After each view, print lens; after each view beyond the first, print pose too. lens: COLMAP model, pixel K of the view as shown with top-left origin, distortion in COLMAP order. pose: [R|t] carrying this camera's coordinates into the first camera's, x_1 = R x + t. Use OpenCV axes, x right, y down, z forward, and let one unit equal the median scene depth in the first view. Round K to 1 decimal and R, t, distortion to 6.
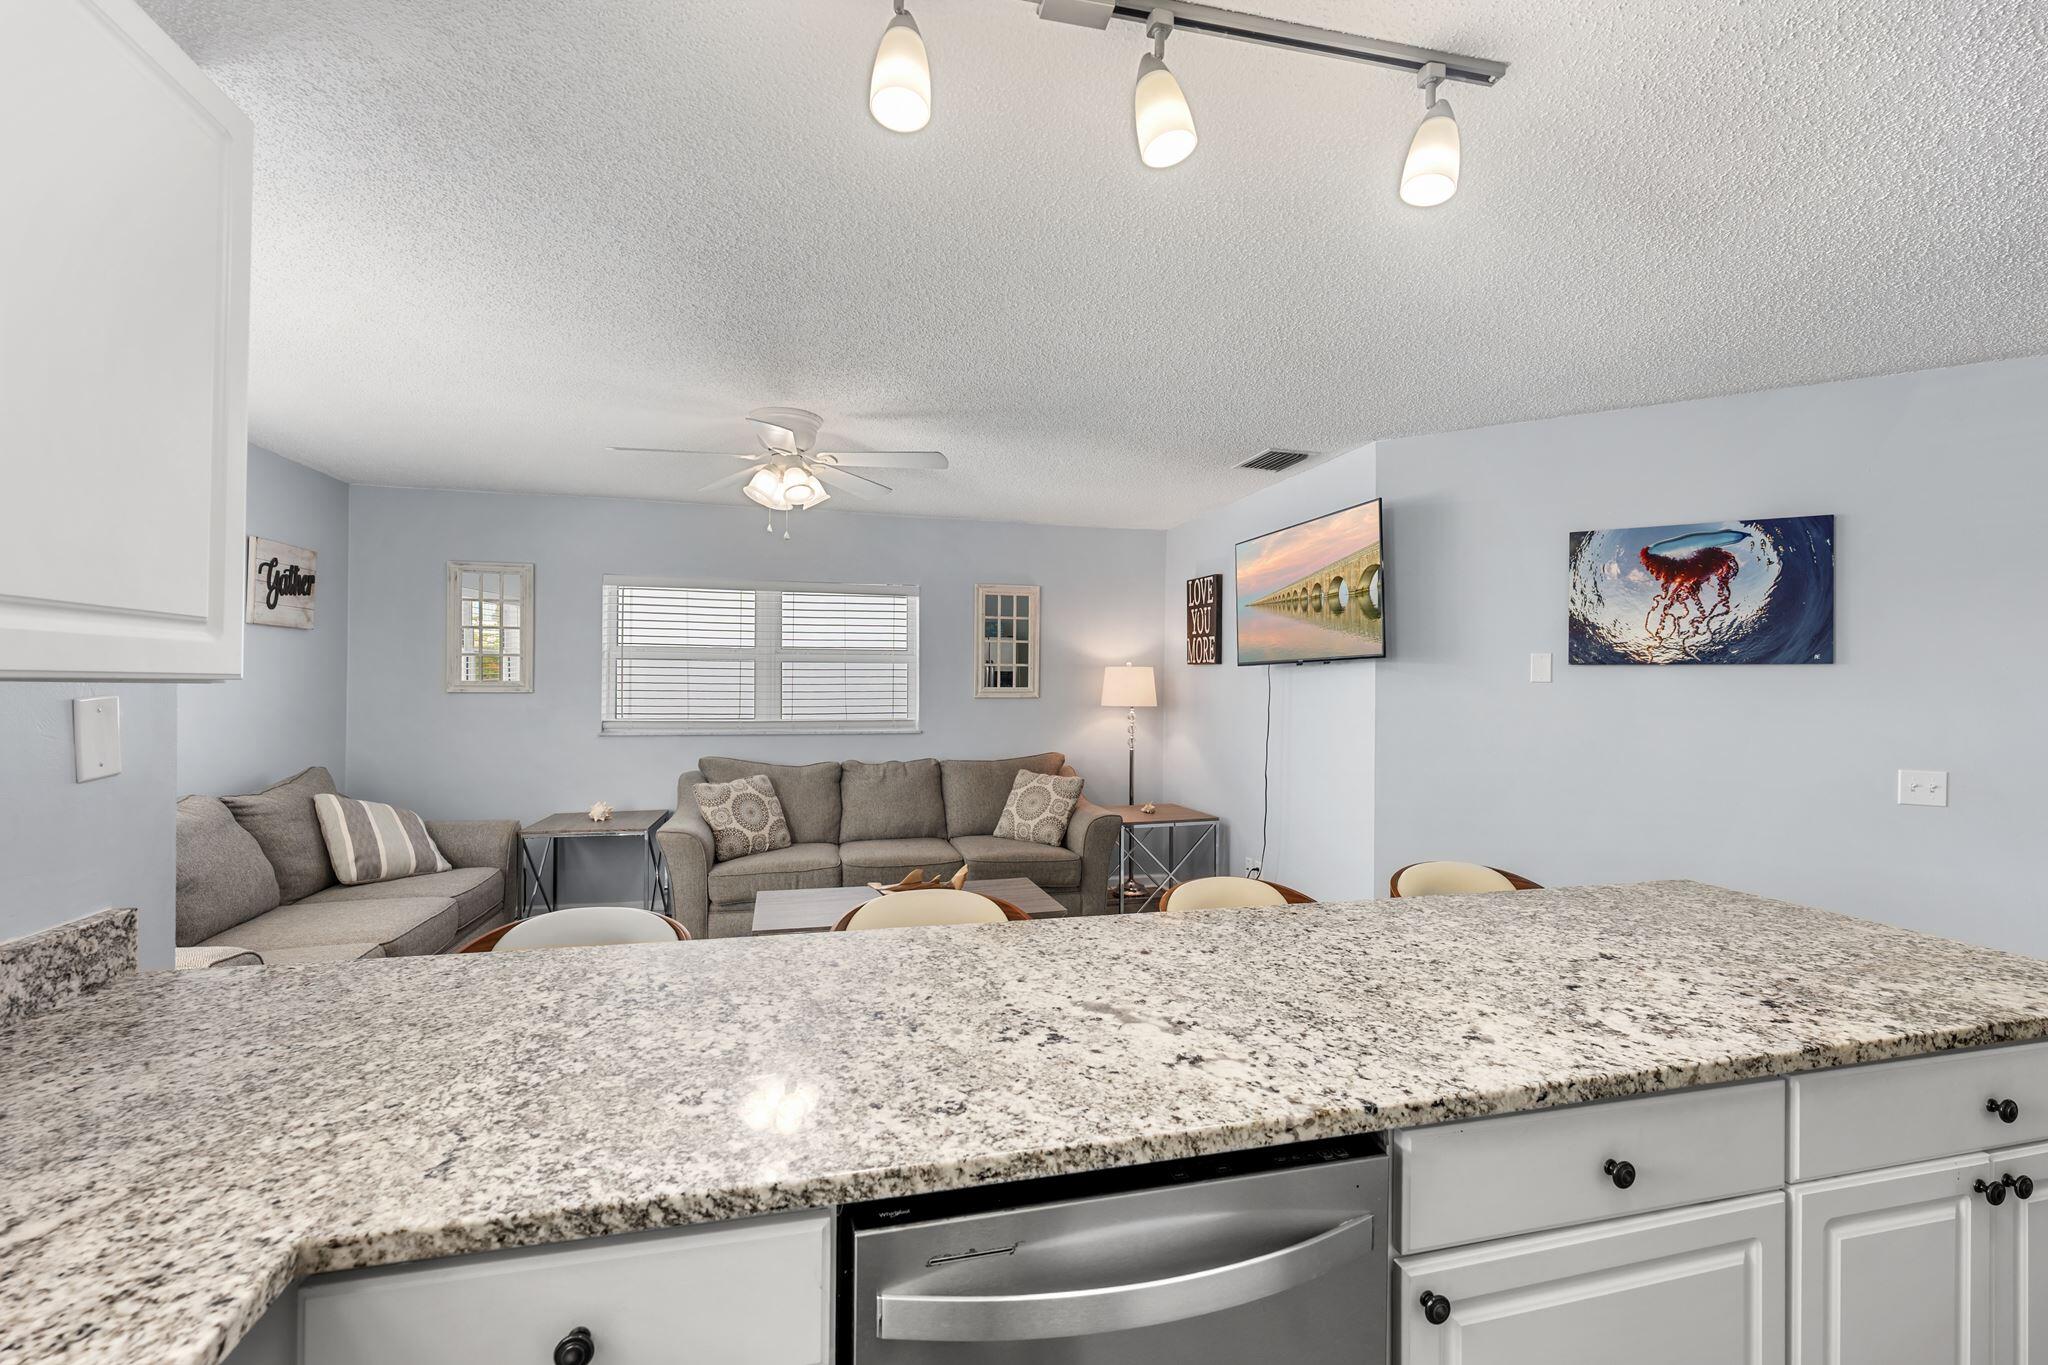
lens RADIAL K [[857.4, 0, 1034.9], [0, 857.4, 685.1], [0, 0, 1]] dist [-0.002673, -0.000415]
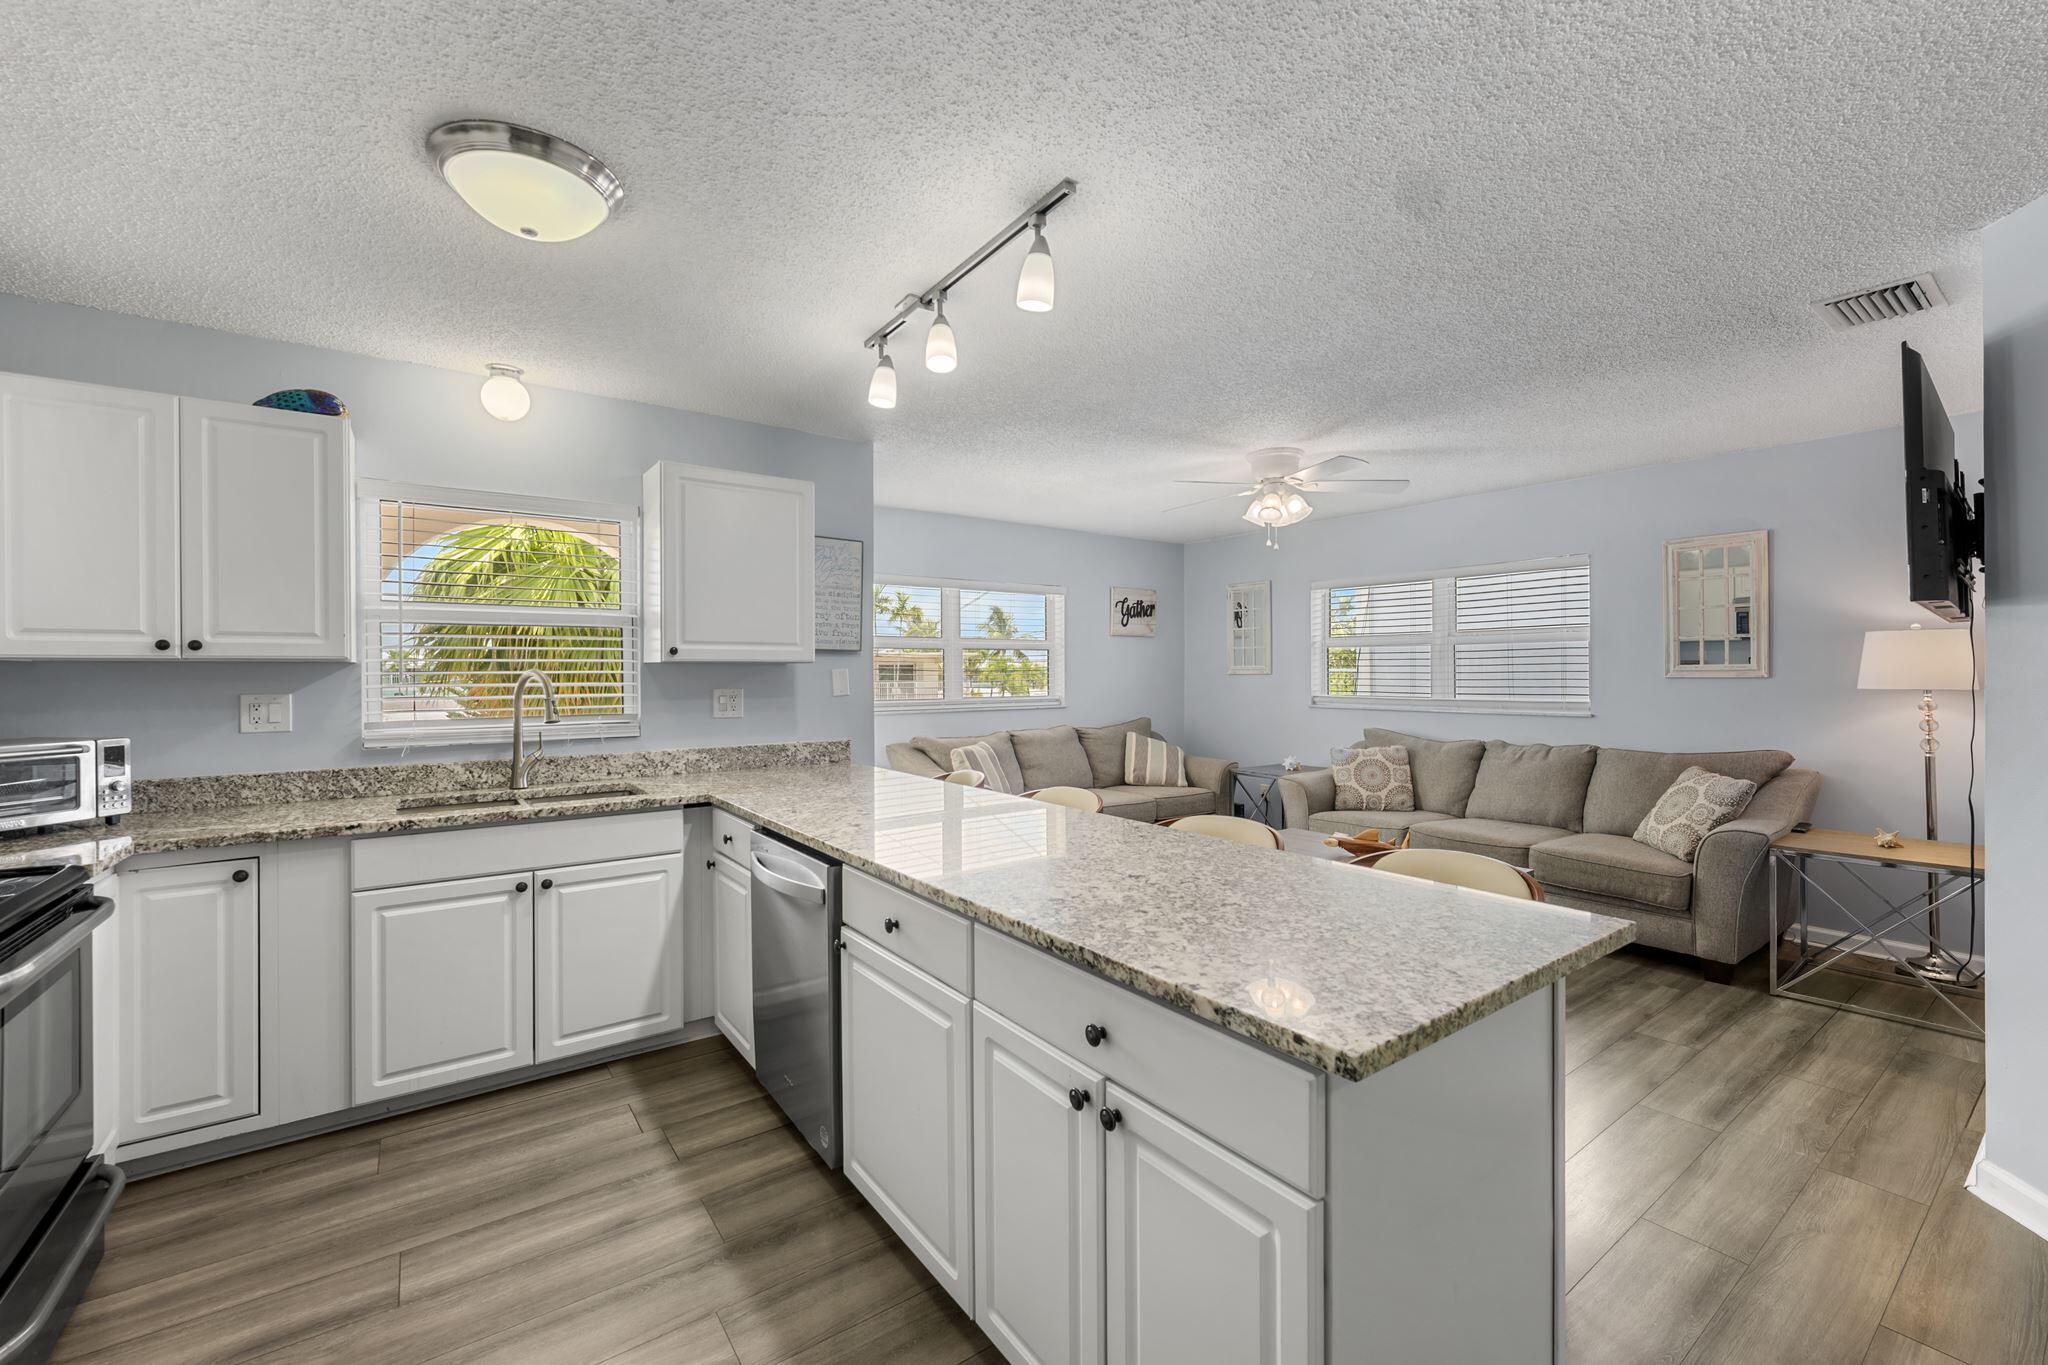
lens RADIAL K [[836.8, 0, 1020.6], [0, 836.8, 687.0], [0, 0, 1]] dist [-0.000226, -0.001149]
pose [[0.367521, 0.007306, -0.929986, 0.669070], [0.005674, 0.999933, 0.010098, 0.017944], [0.929998, -0.008988, 0.367455, 0.173764]]
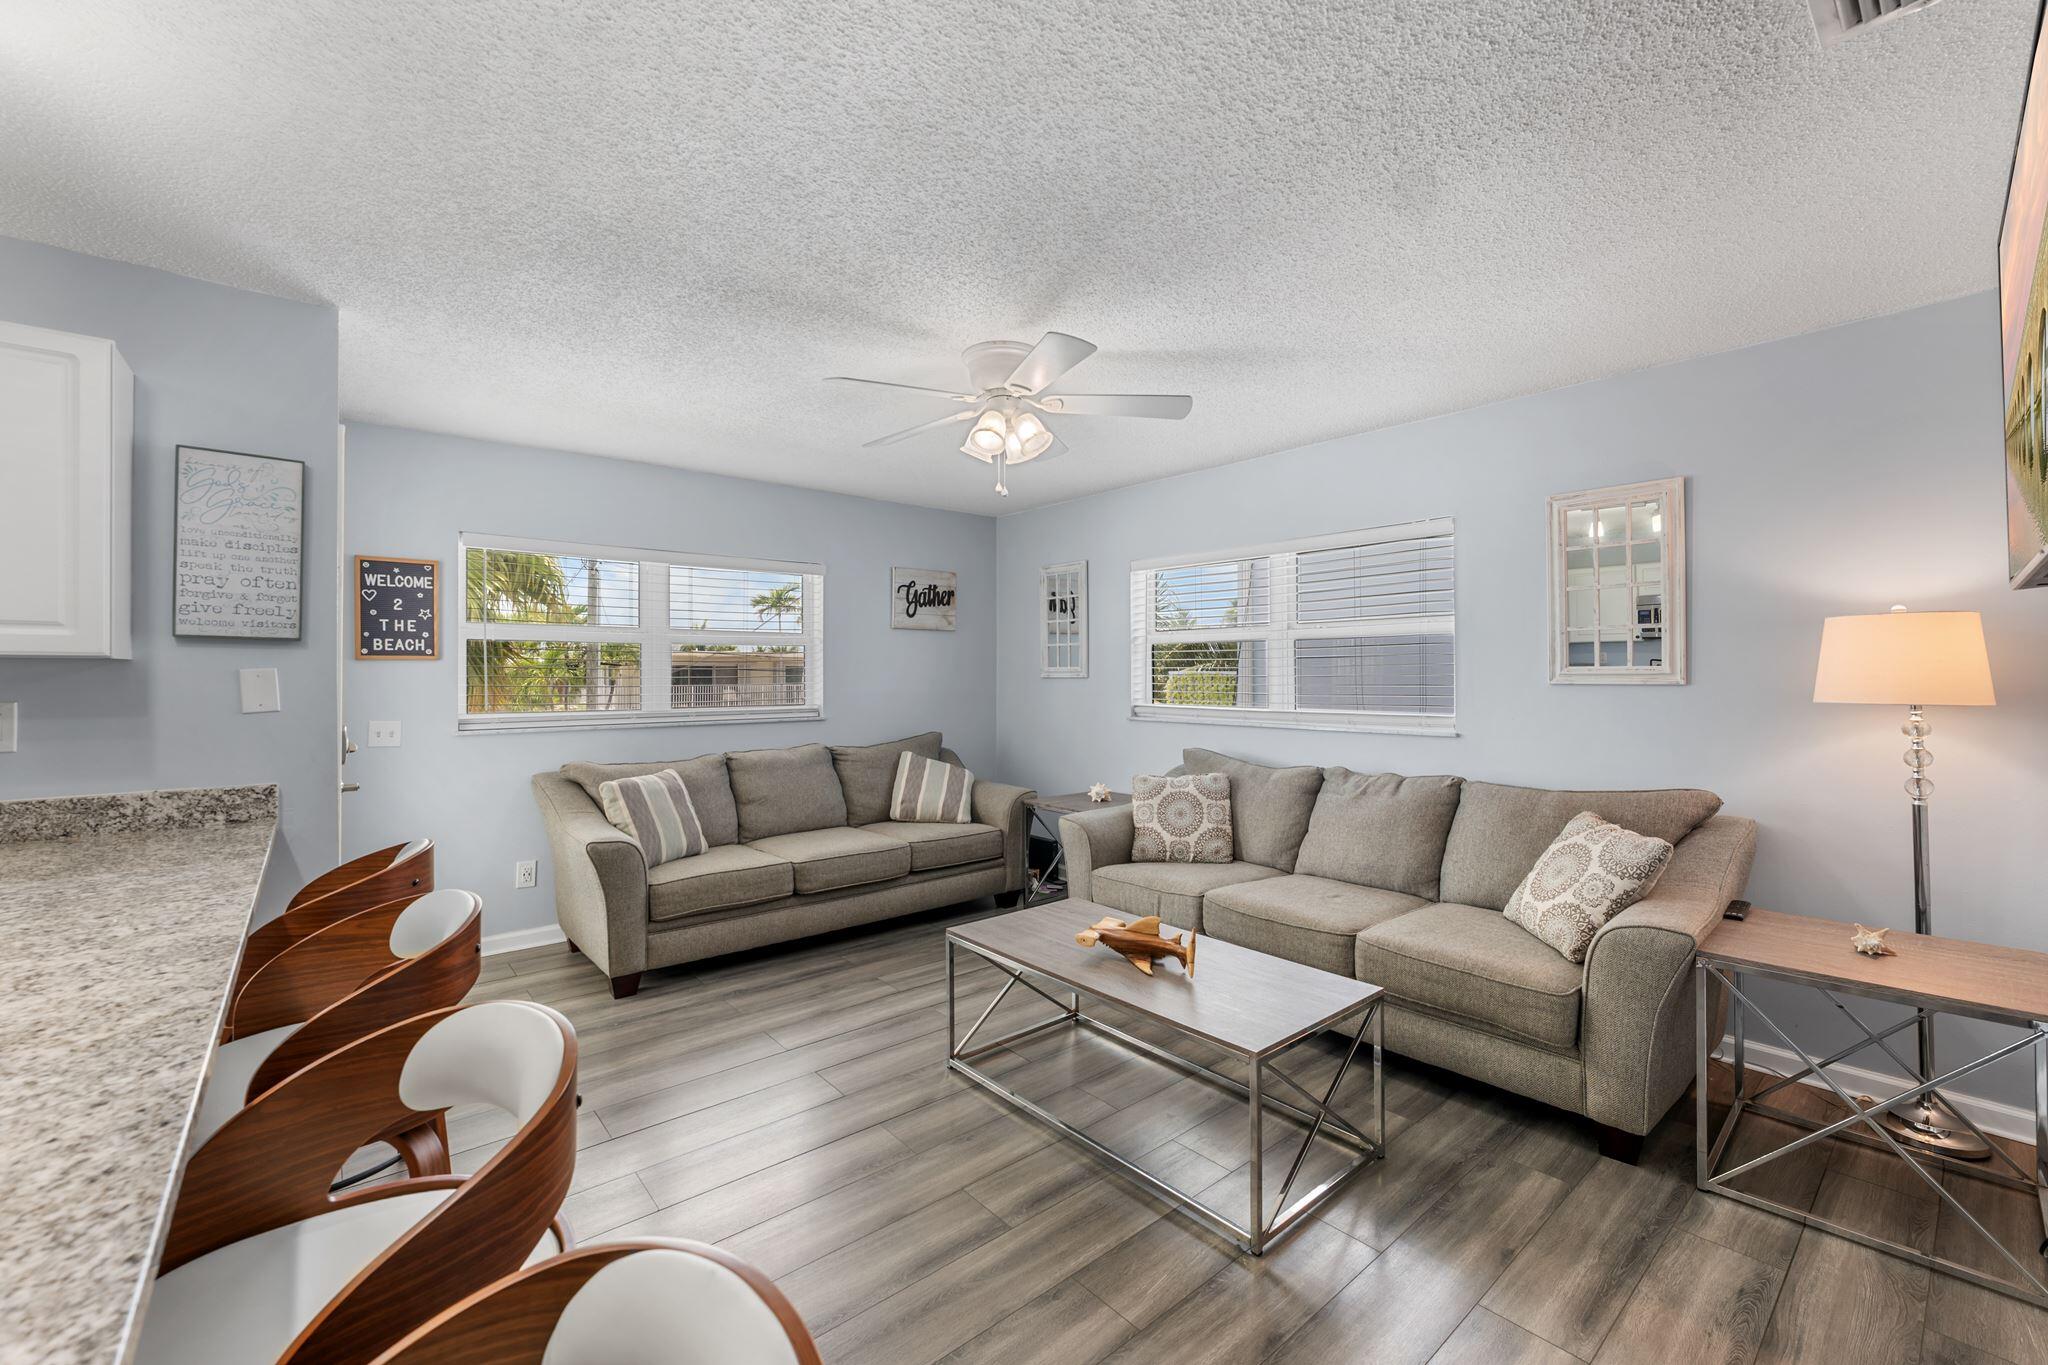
lens RADIAL K [[836.8, 0, 1015.2], [0, 836.8, 683.3], [0, 0, 1]] dist [-0.000226, -0.001149]
pose [[0.431523, 0.001448, -0.902101, 0.441346], [0.003618, 0.999988, 0.003336, 0.015904], [0.902095, -0.004704, 0.431512, 0.592819]]
